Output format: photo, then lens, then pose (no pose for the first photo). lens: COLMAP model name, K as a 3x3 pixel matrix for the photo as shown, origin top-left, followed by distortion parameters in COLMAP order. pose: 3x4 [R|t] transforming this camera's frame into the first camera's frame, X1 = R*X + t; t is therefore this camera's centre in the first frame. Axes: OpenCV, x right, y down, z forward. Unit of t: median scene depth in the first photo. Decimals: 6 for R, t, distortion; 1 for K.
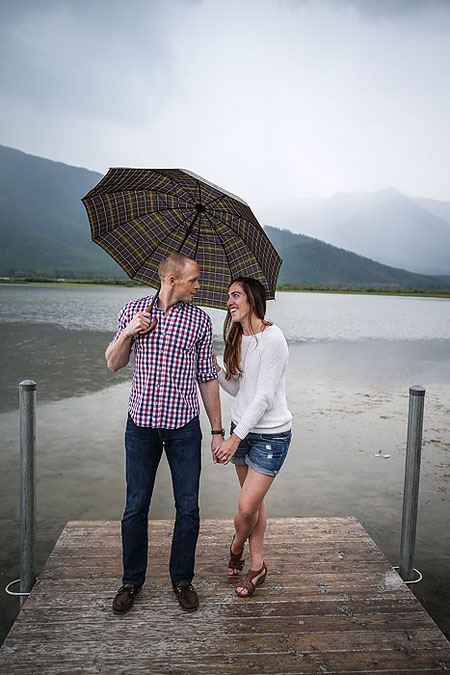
lens RADIAL K [[533.0, 0, 225.4], [0, 533.0, 338.7], [0, 0, 1]] dist [0.007529, 0.003895]
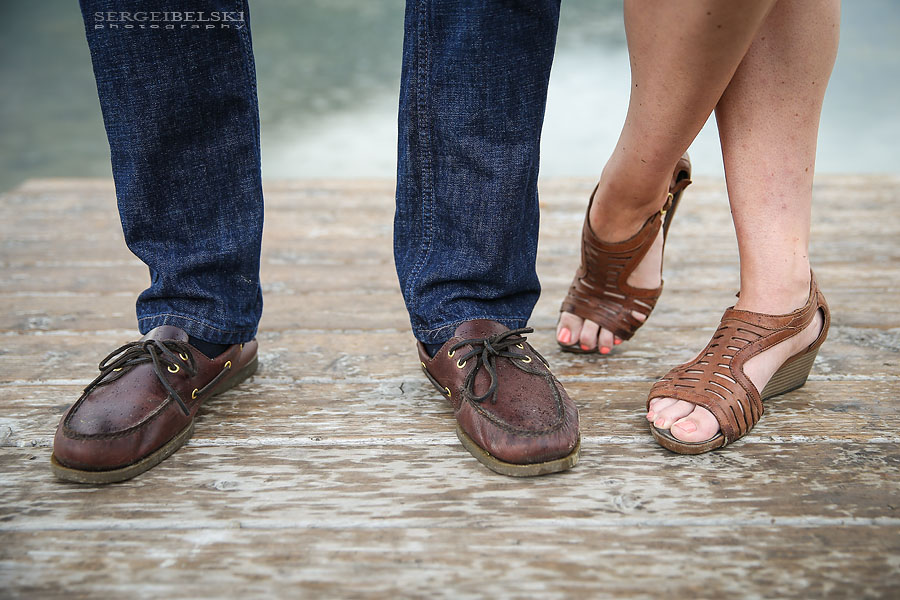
lens RADIAL K [[1097.6, 0, 450.0], [0, 1097.6, 300.3], [0, 0, 1]] dist [0.026885, 0.000000]
pose [[0.996149, 0.000320, -0.087681, -0.060588], [0.023728, 0.961699, 0.273080, 0.368939], [0.084410, -0.274109, 0.957987, 0.697069]]
